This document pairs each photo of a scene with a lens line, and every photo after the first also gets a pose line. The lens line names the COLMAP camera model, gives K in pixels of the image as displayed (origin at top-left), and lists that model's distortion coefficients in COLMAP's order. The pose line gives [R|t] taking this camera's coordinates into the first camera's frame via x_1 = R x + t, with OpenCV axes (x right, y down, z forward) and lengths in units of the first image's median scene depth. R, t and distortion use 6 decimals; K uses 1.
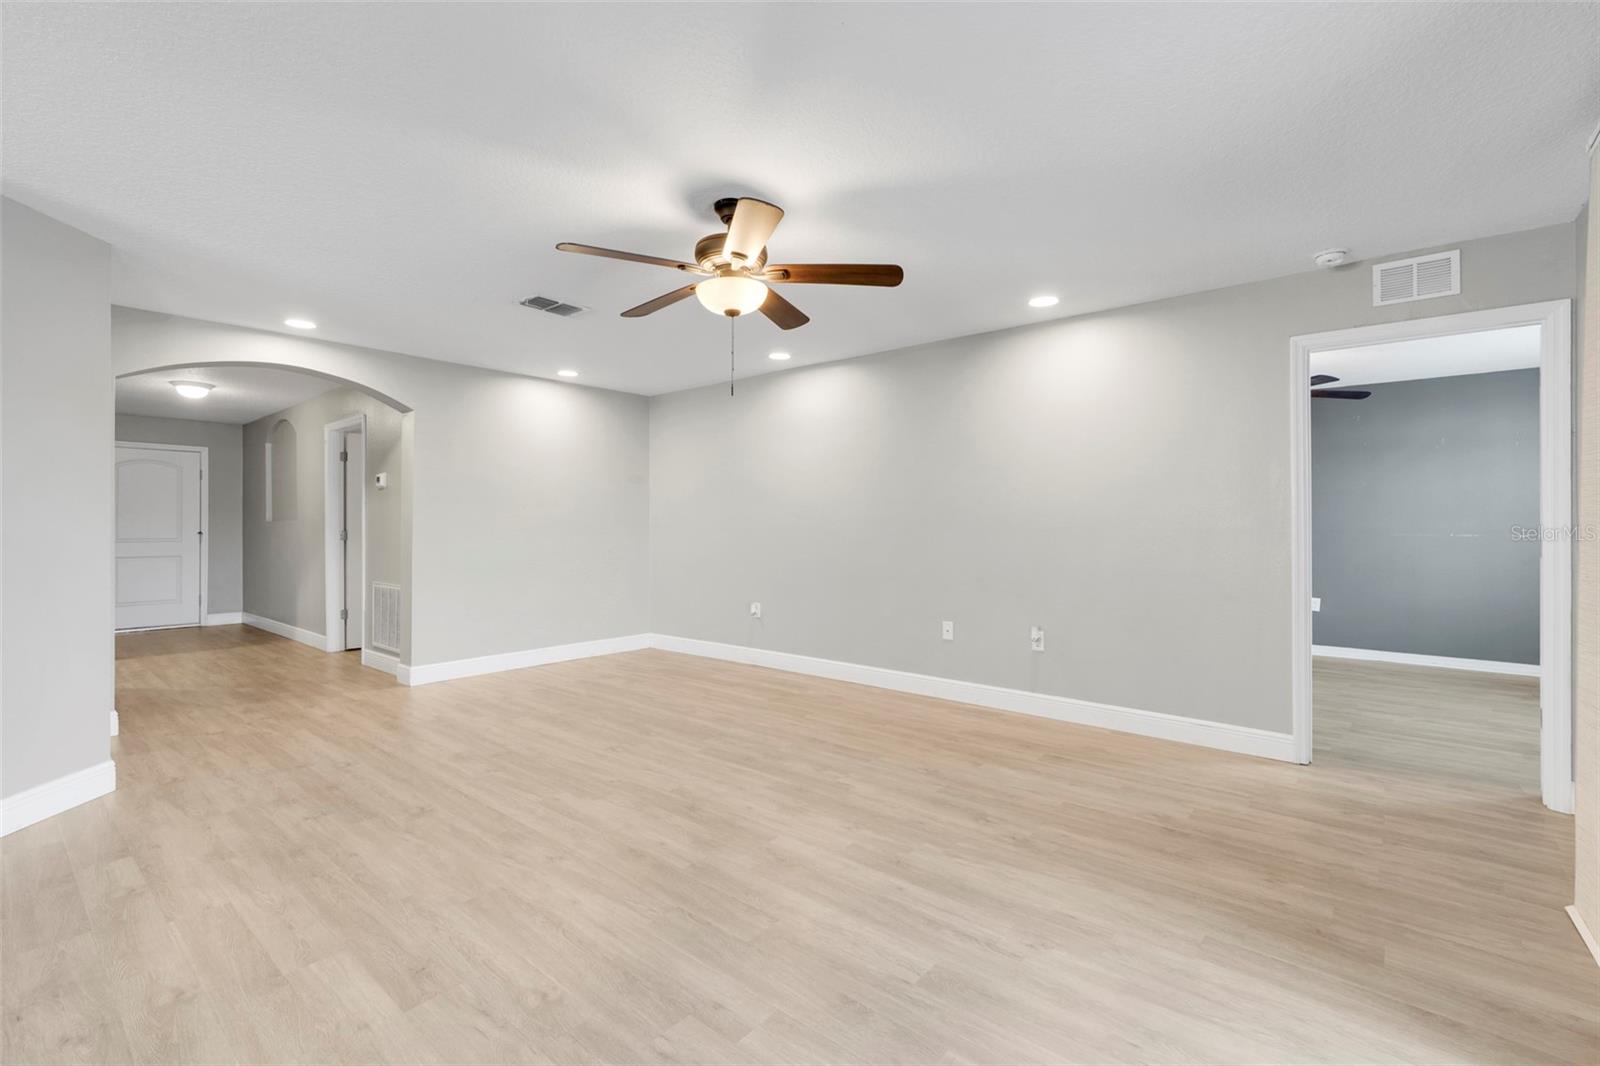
lens RADIAL K [[712.7, 0, 791.4], [0, 712.7, 521.8], [0, 0, 1]] dist [-0.005653, 0.001083]
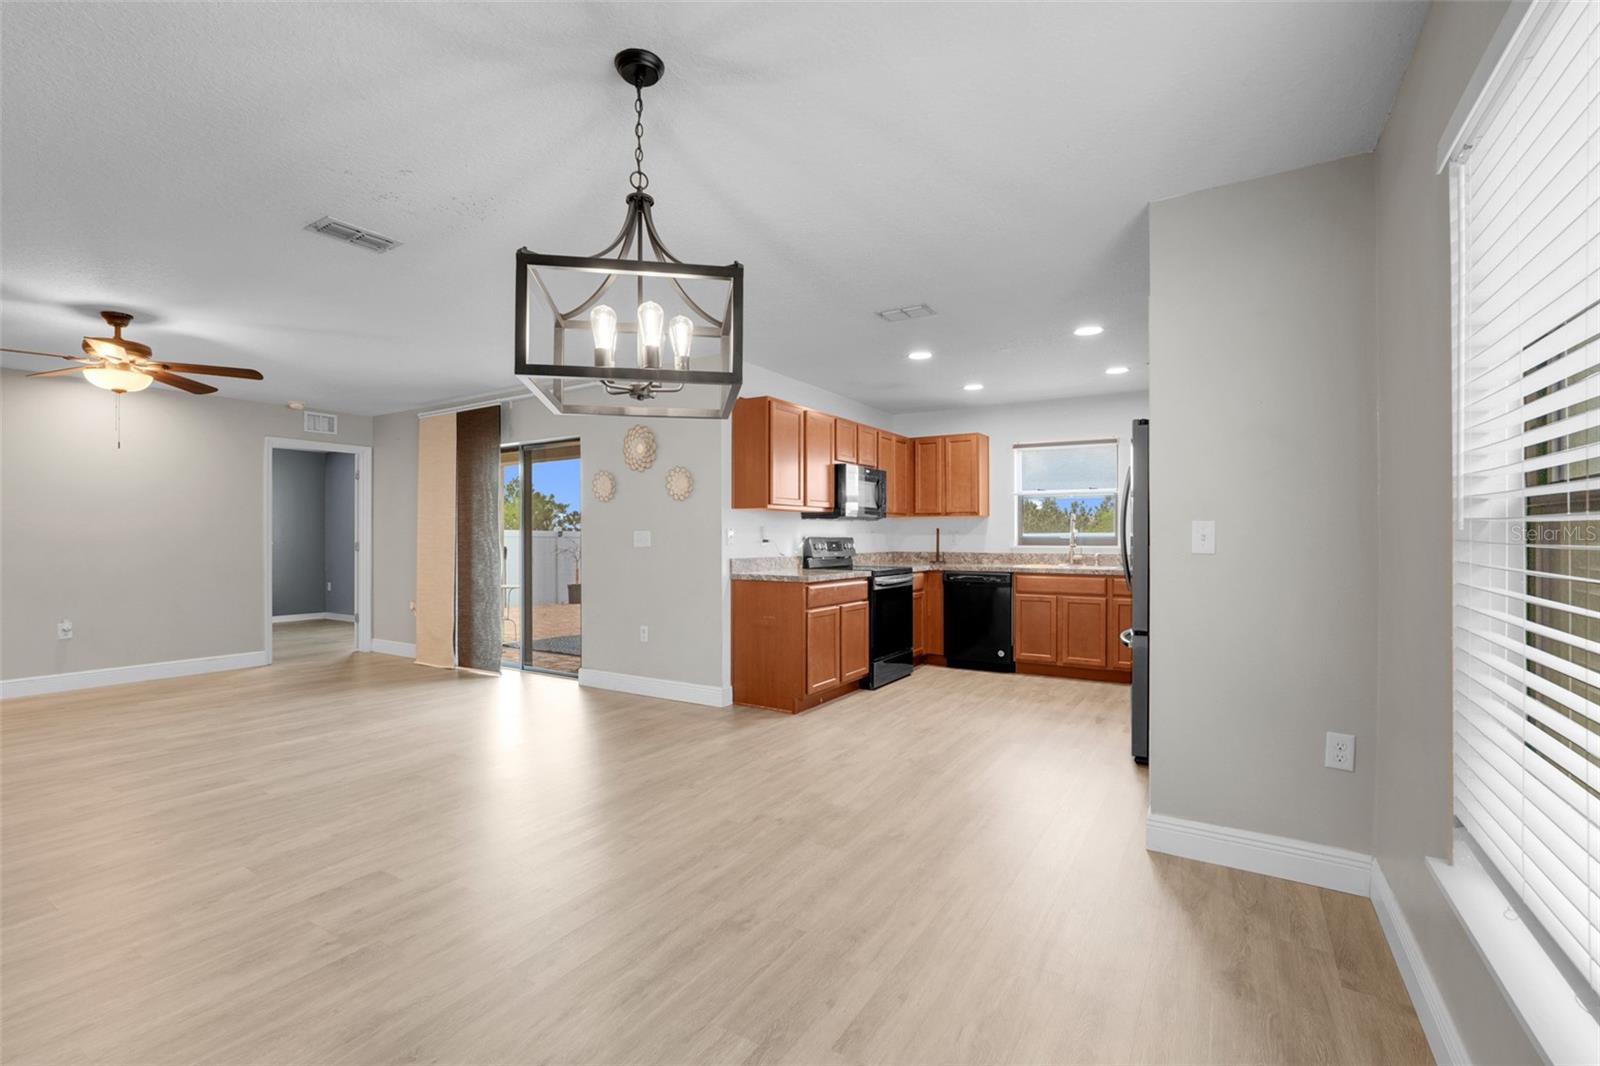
lens RADIAL K [[705.4, 0, 795.8], [0, 705.4, 530.1], [0, 0, 1]] dist [-0.005434, 0.000940]
pose [[-0.148886, 0.010112, 0.988803, -1.264702], [-0.003696, 0.999935, -0.010782, -0.001516], [-0.988848, -0.005260, -0.148839, -0.103359]]
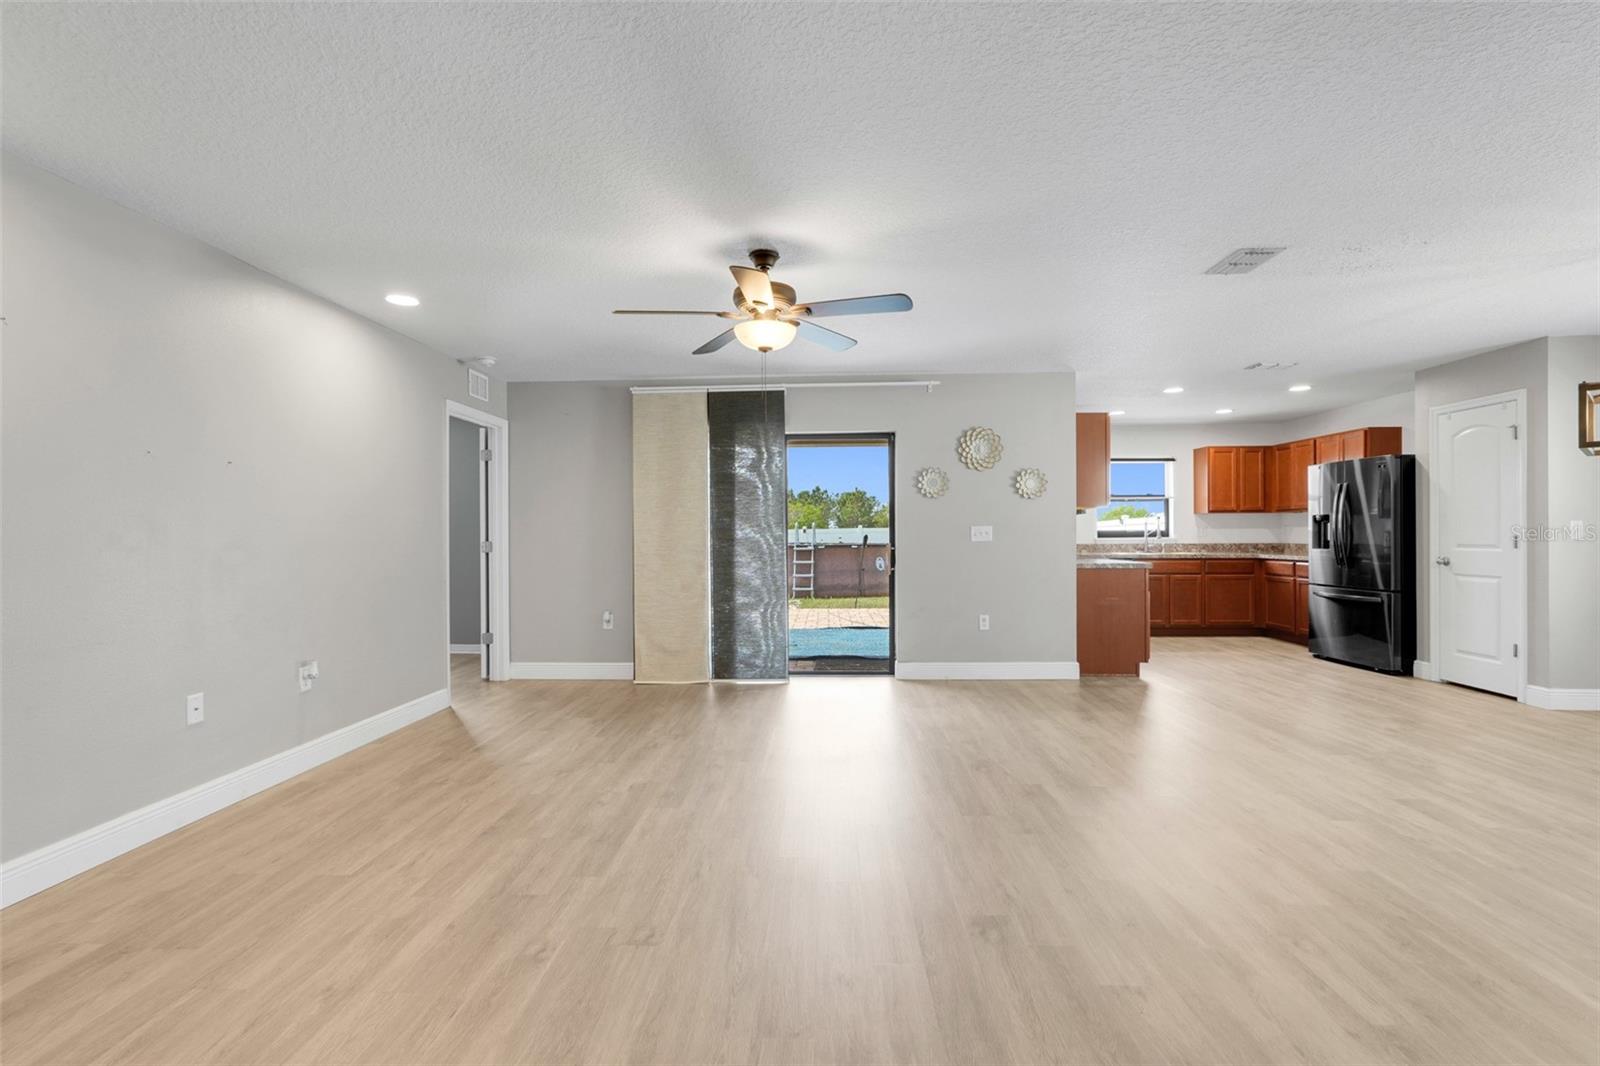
lens RADIAL K [[705.4, 0, 795.8], [0, 705.4, 530.1], [0, 0, 1]] dist [-0.005434, 0.000940]
pose [[-0.618774, 0.005937, 0.785547, -0.756877], [0.002115, 0.999980, -0.005892, 0.002471], [-0.785566, -0.001984, -0.618774, 1.249851]]
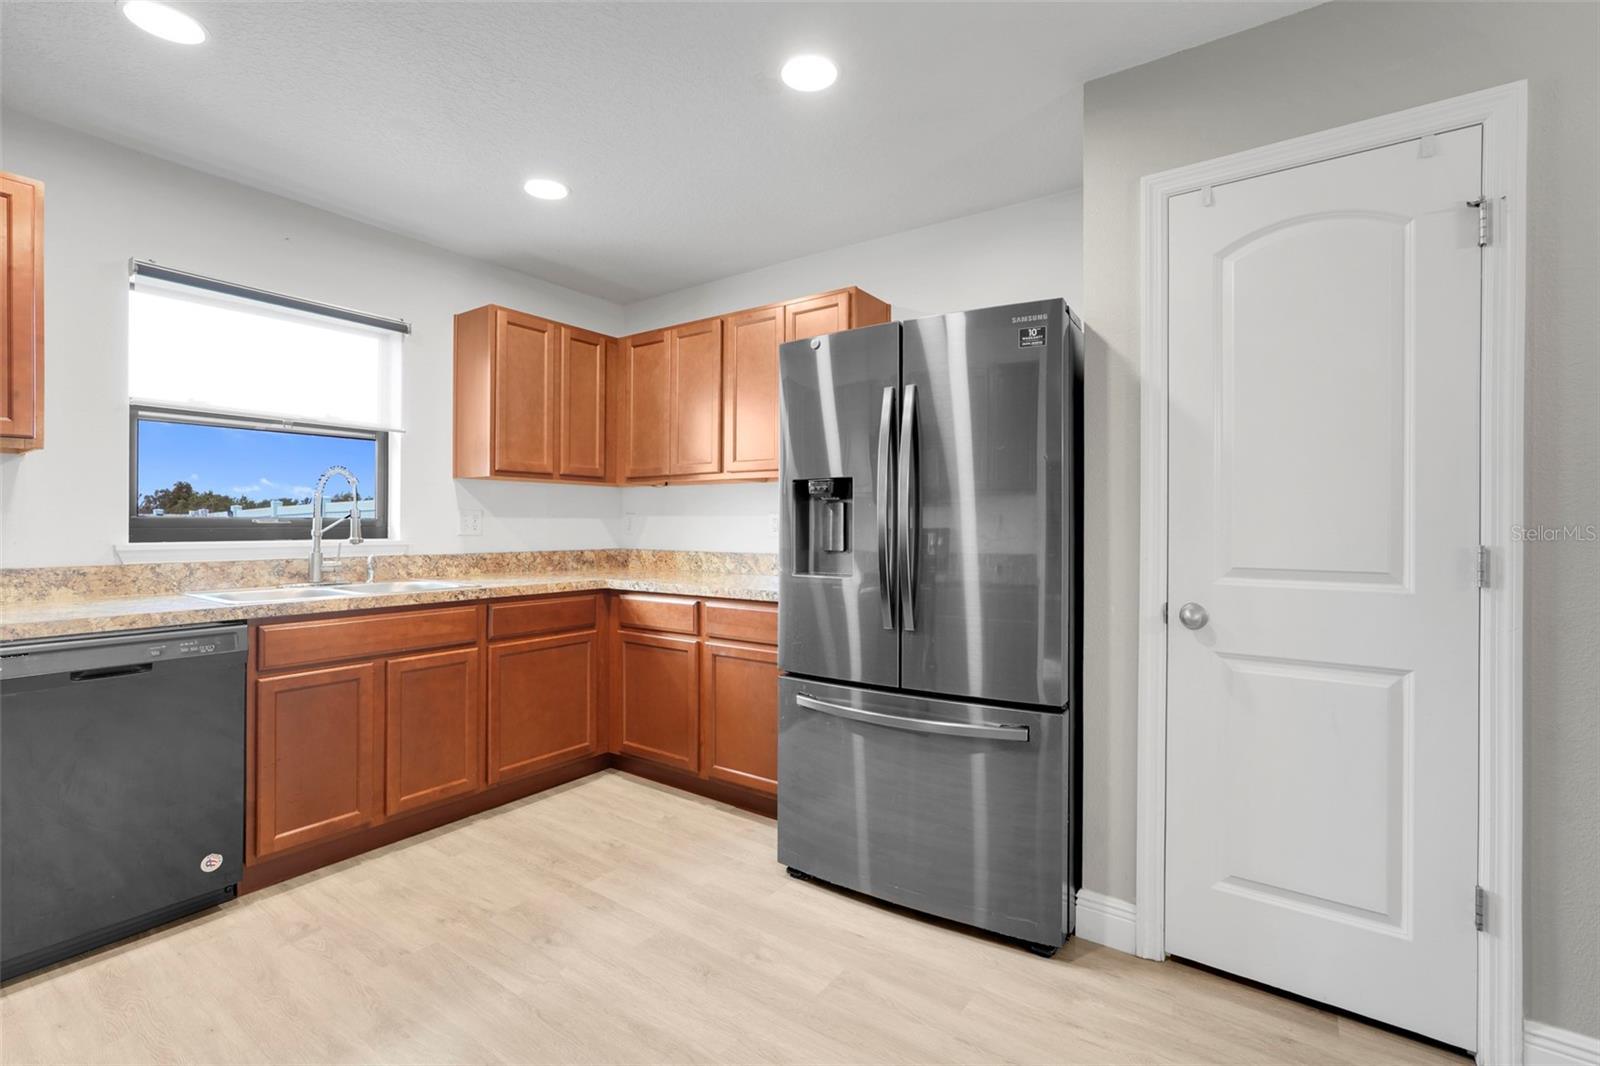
lens RADIAL K [[712.7, 0, 791.4], [0, 712.7, 521.8], [0, 0, 1]] dist [-0.005653, 0.001083]
pose [[-0.996207, -0.004974, -0.086874, -0.118721], [-0.004510, 0.999974, -0.005540, -0.002226], [0.086900, -0.005128, -0.996204, -0.222114]]
